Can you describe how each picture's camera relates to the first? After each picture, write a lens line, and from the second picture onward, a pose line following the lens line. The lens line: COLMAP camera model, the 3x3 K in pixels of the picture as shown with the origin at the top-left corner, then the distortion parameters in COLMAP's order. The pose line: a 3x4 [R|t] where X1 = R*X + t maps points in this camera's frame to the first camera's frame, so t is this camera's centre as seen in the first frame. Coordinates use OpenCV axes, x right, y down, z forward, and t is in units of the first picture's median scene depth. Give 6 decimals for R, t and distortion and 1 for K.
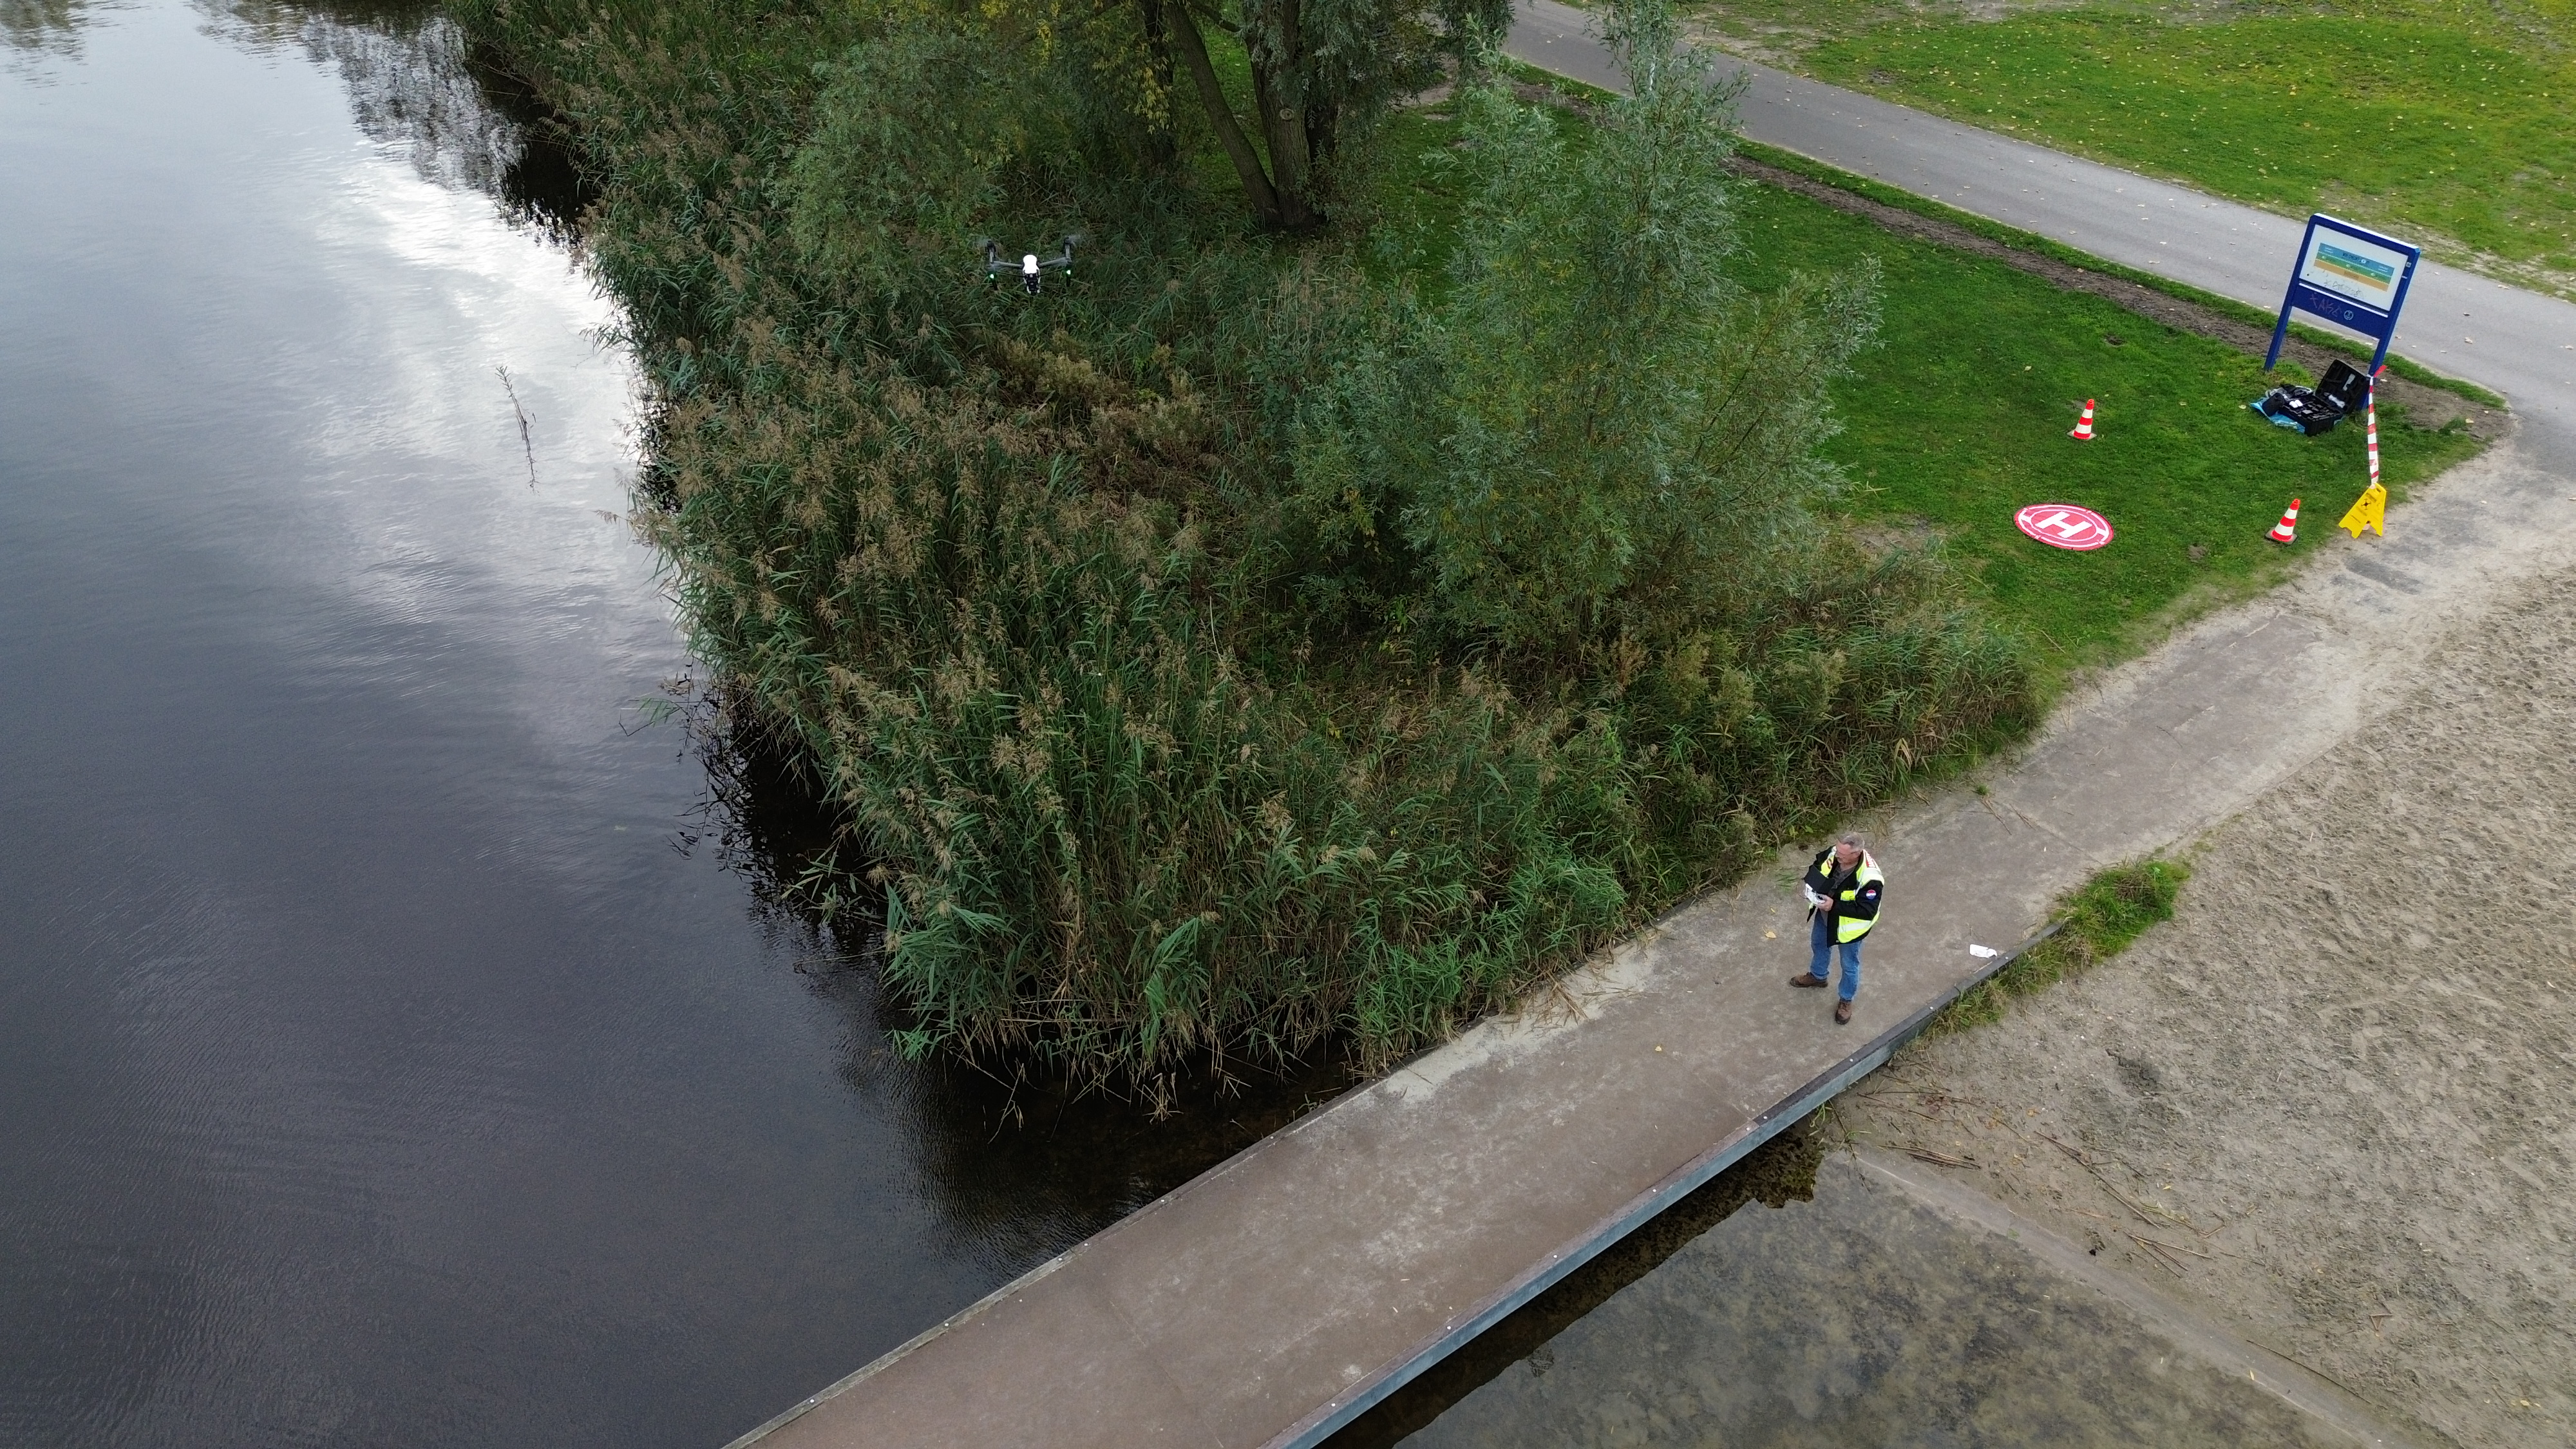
lens RADIAL K [[1829.3, 0, 1294.4], [0, 1829.3, 718.8], [0, 0, 1]] dist [0.055925, -0.041955]
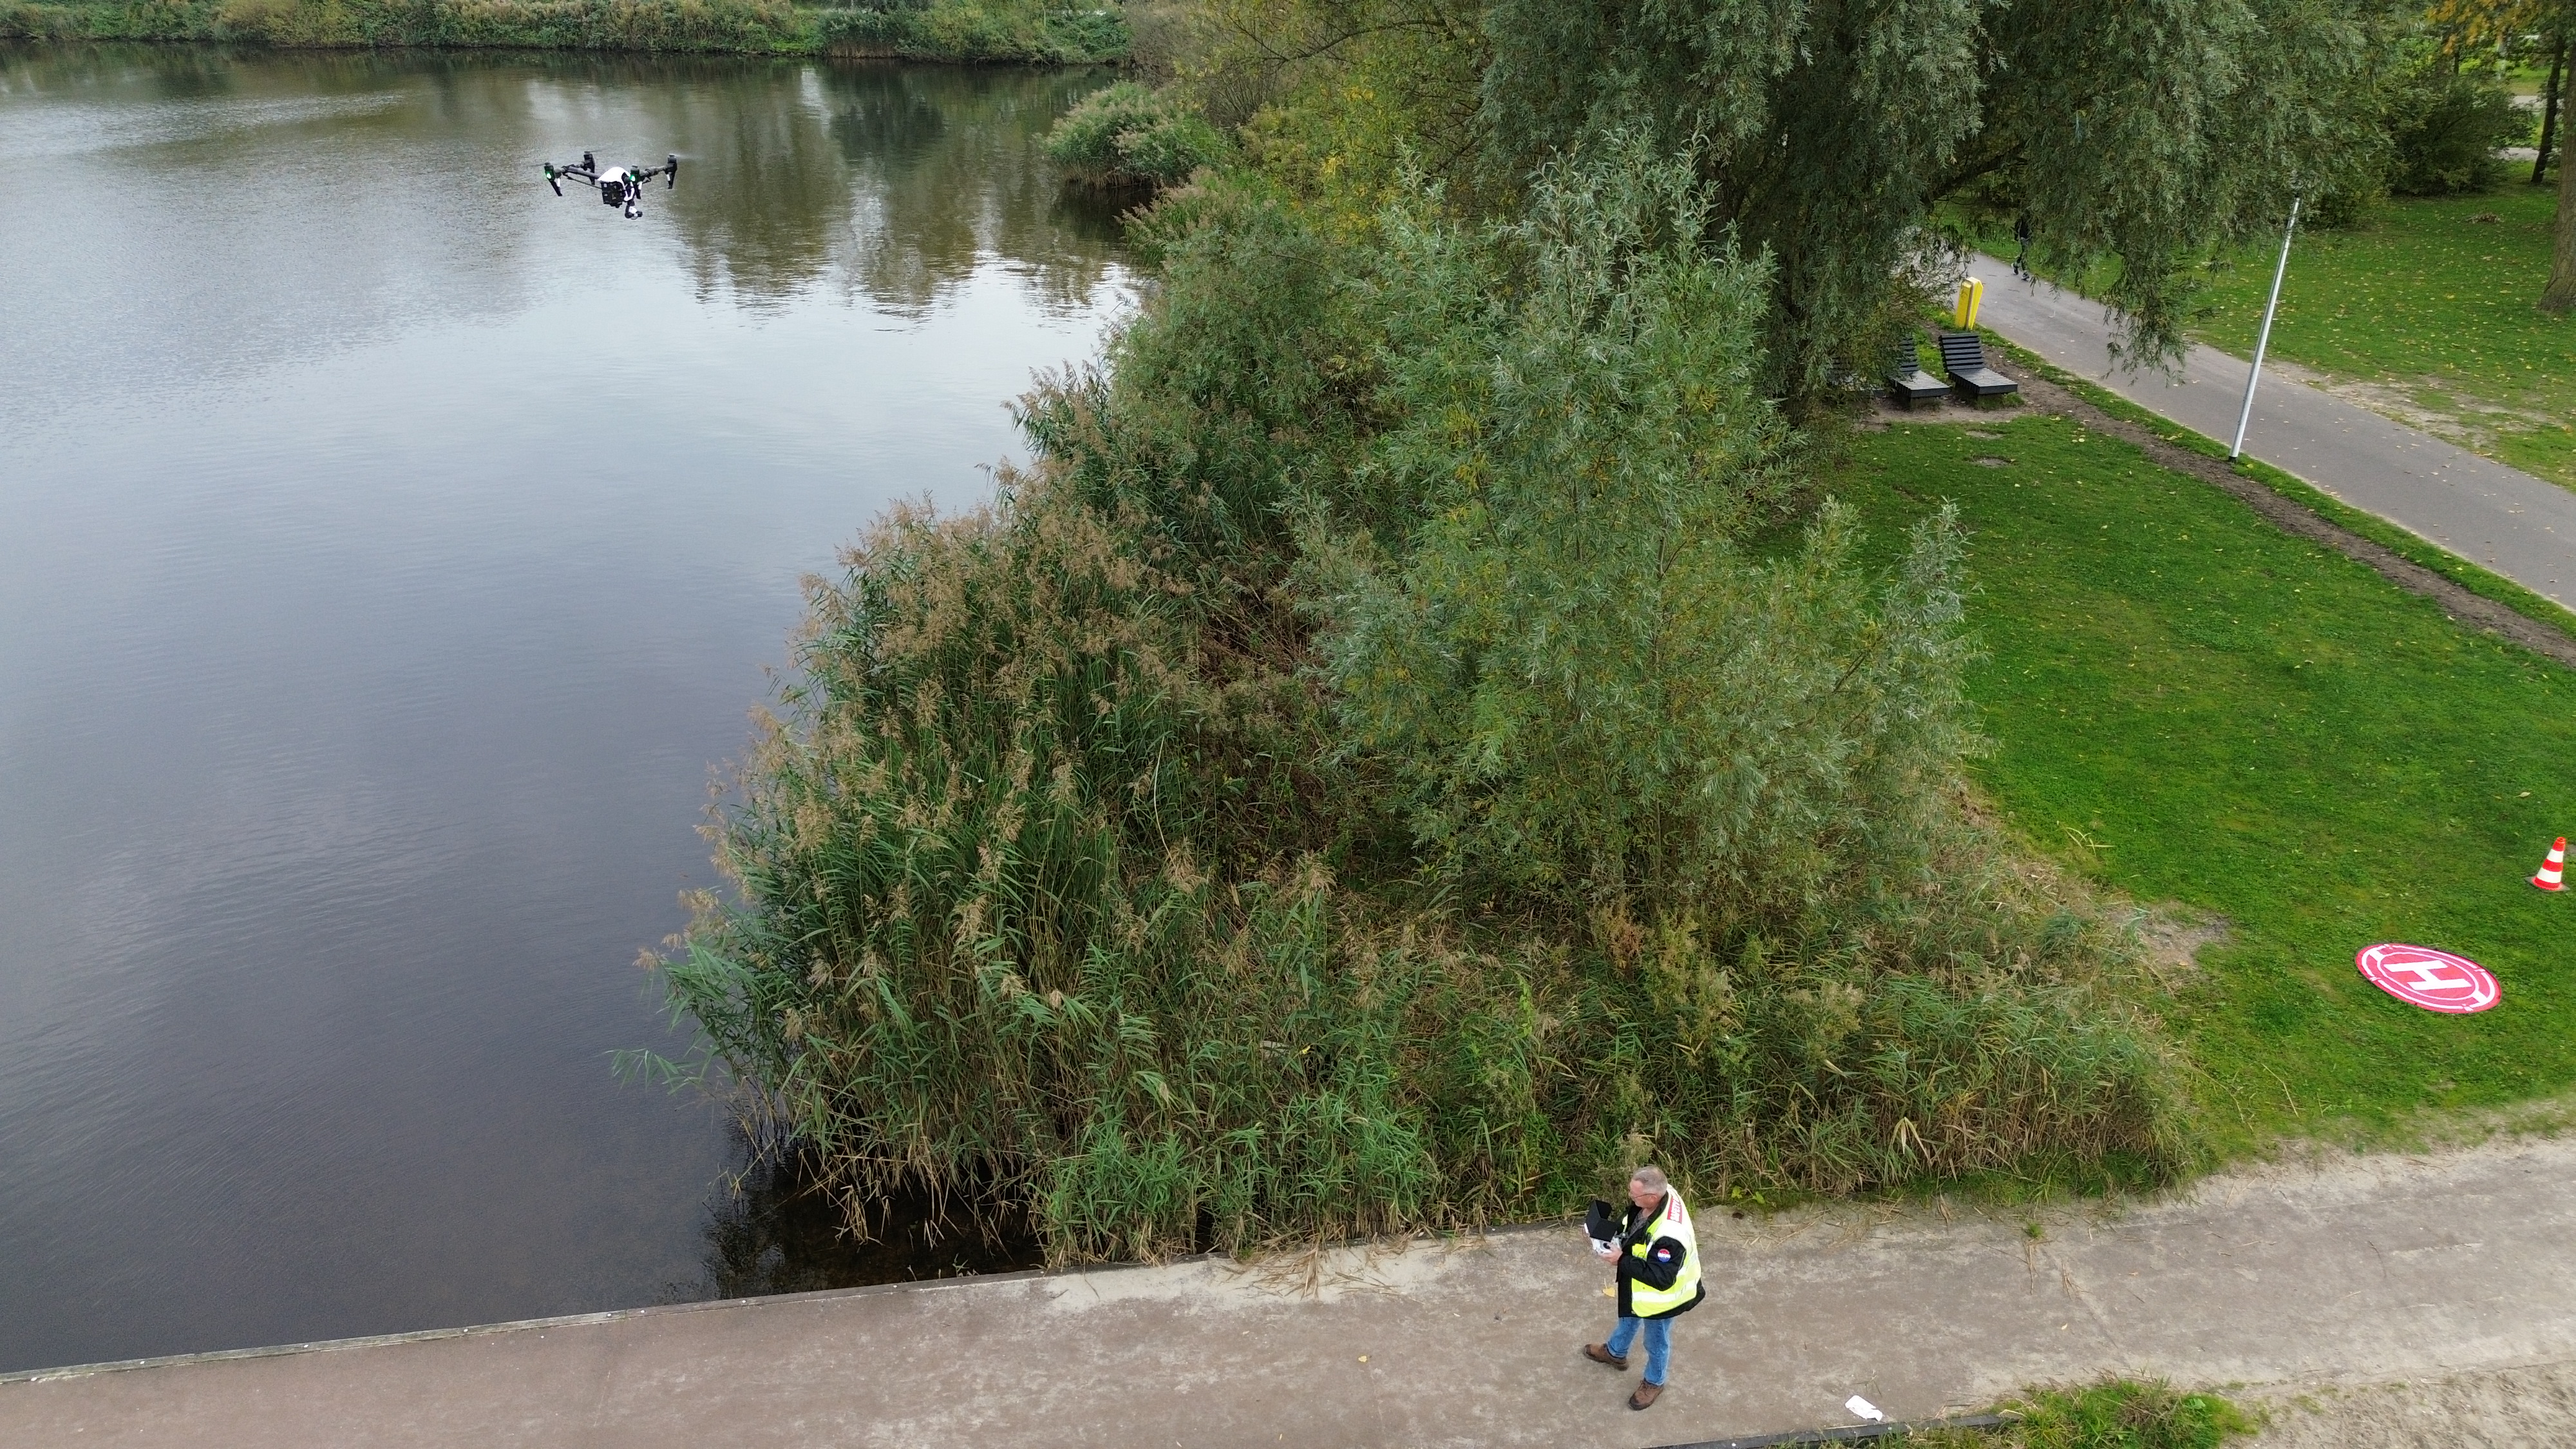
lens RADIAL K [[1829.3, 0, 1294.4], [0, 1829.3, 718.8], [0, 0, 1]] dist [0.055925, -0.041955]
pose [[0.875513, 0.204350, -0.437856, 0.407135], [-0.280846, 0.952597, -0.116982, 0.013148], [0.393195, 0.225389, 0.891402, 0.178810]]
